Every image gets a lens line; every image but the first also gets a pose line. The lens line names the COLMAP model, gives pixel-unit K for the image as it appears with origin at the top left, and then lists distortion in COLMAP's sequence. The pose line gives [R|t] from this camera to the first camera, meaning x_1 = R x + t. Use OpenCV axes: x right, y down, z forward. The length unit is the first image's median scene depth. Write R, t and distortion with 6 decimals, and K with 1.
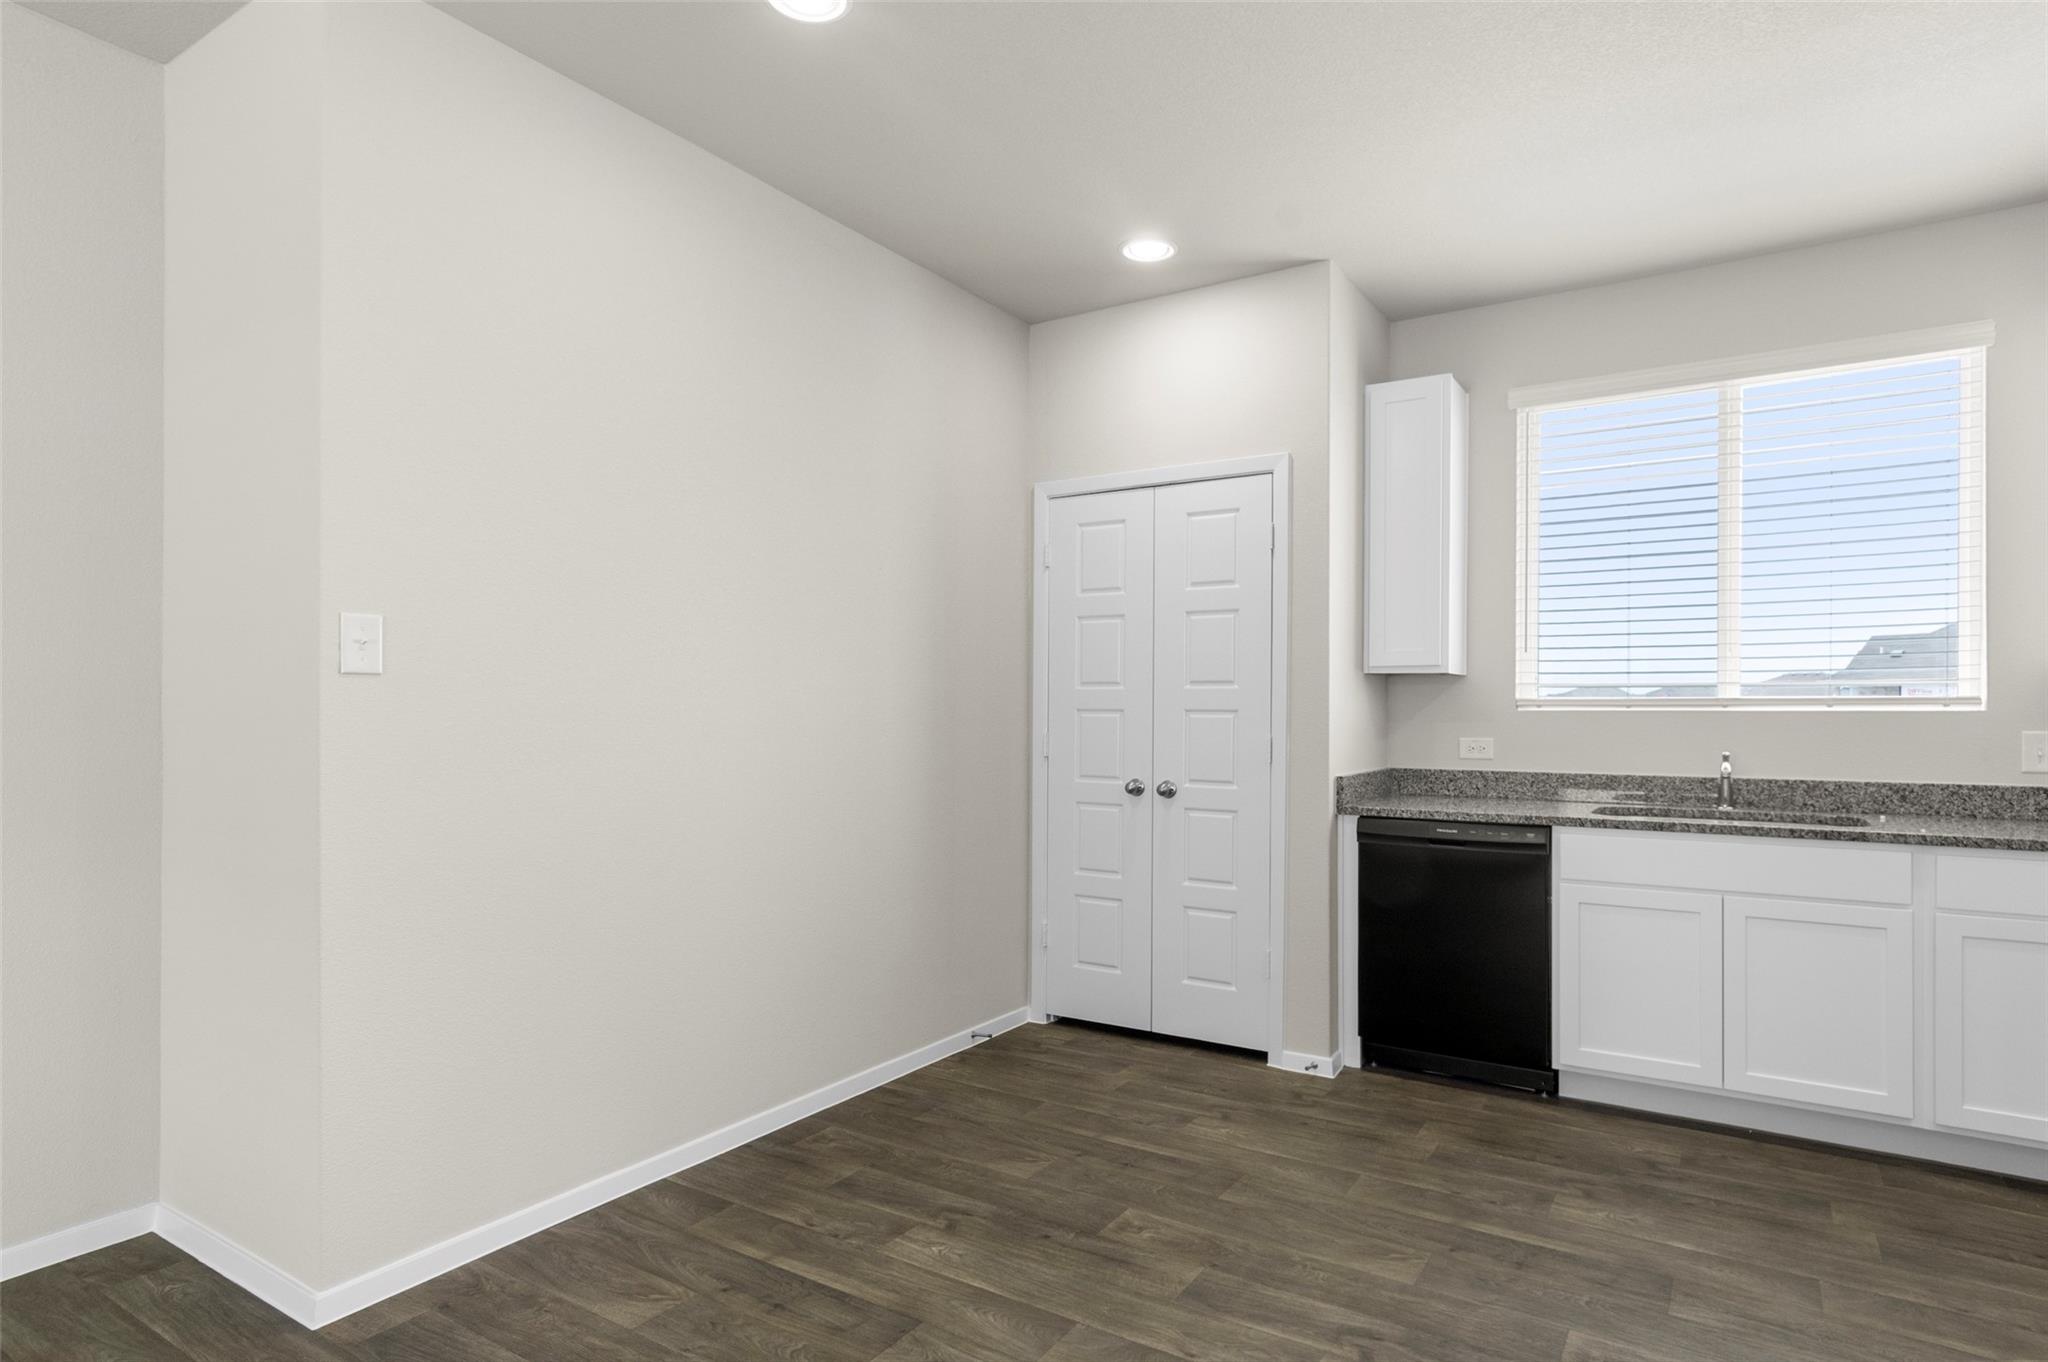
lens RADIAL K [[1103.2, 0, 1080.8], [0, 1103.2, 717.4], [0, 0, 1]] dist [0.020366, 0.000272]
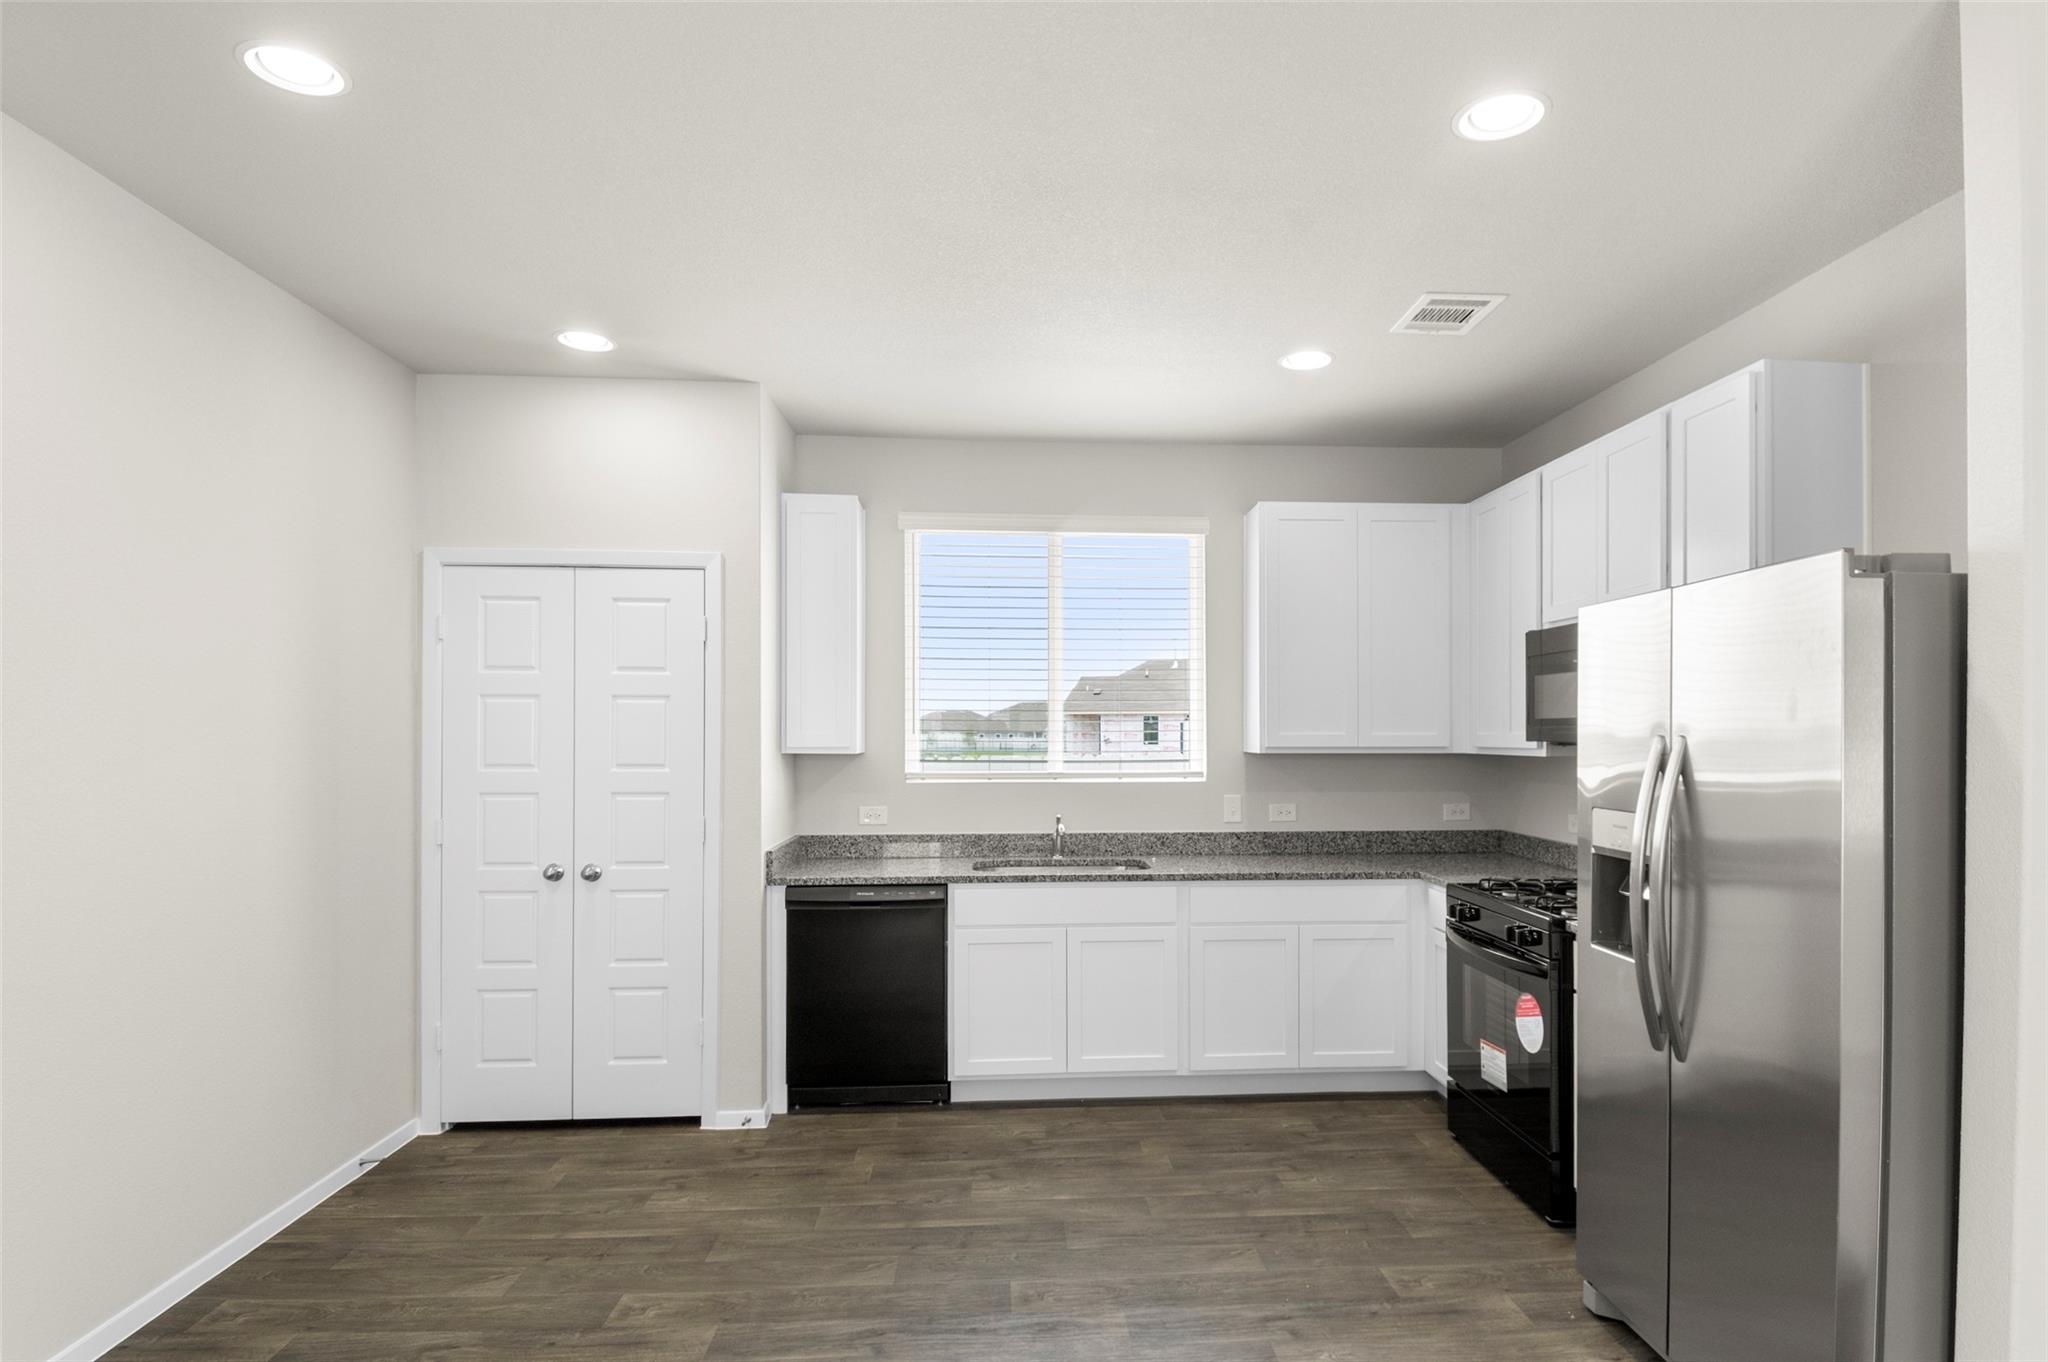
lens RADIAL K [[1104.6, 0, 1077.8], [0, 1104.6, 730.5], [0, 0, 1]] dist [0.035569, -0.049833]
pose [[0.813208, -0.000887, 0.581973, -0.172735], [0.004771, 0.999975, -0.005142, -0.065292], [-0.581954, 0.006958, 0.813192, -0.085075]]
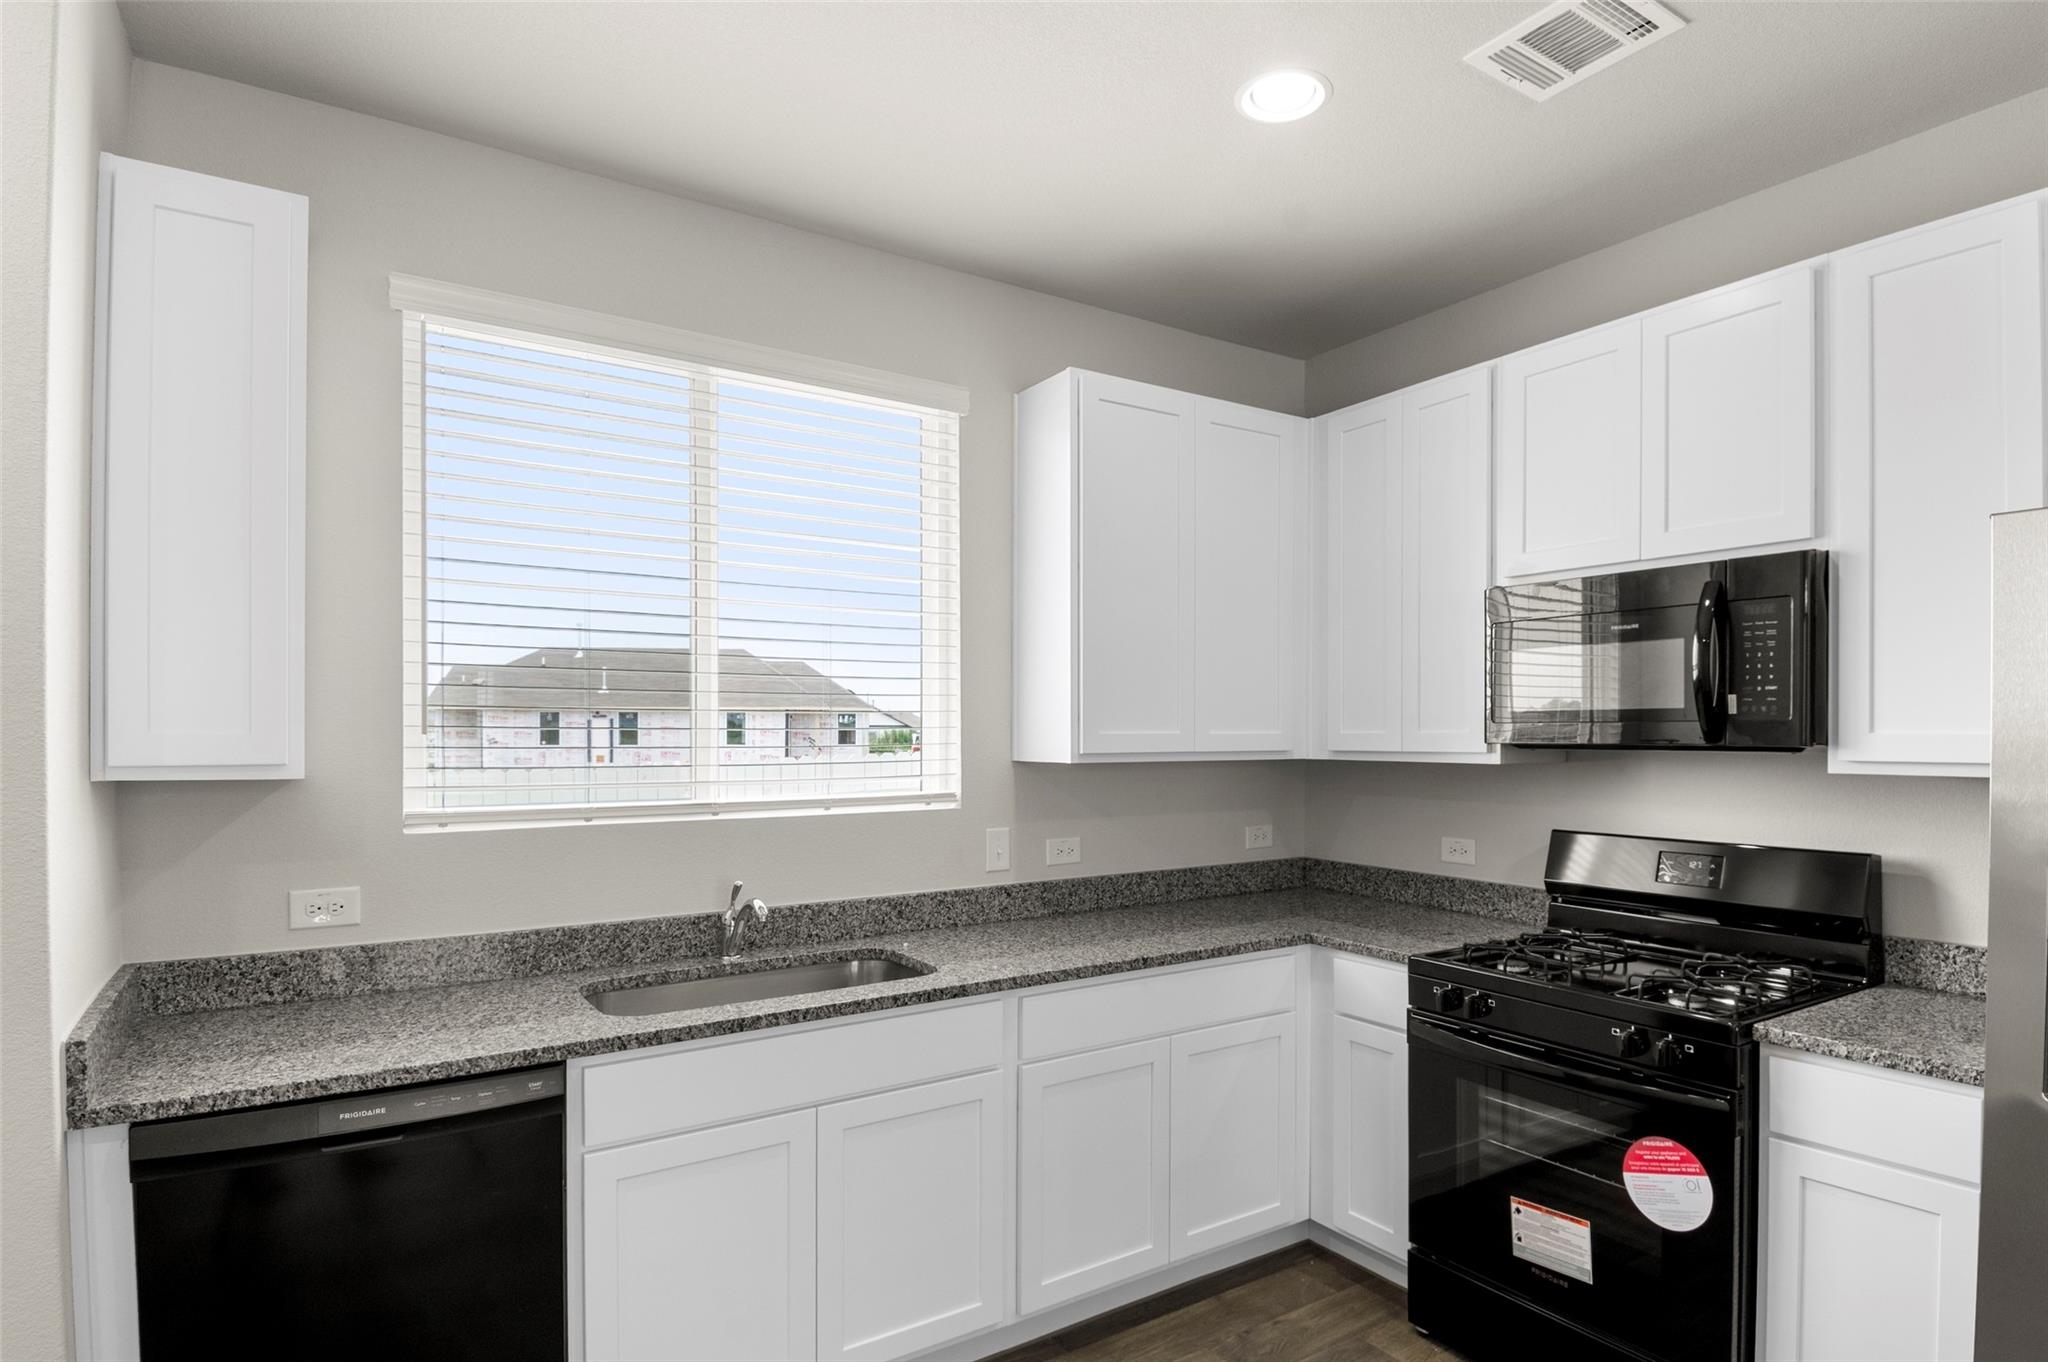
lens RADIAL K [[1104.6, 0, 1077.8], [0, 1104.6, 730.5], [0, 0, 1]] dist [0.035569, -0.049833]
pose [[0.409339, -0.001567, 0.912381, 0.012583], [0.005780, 0.999983, -0.000875, -0.068016], [-0.912364, 0.005631, 0.409341, 0.526757]]
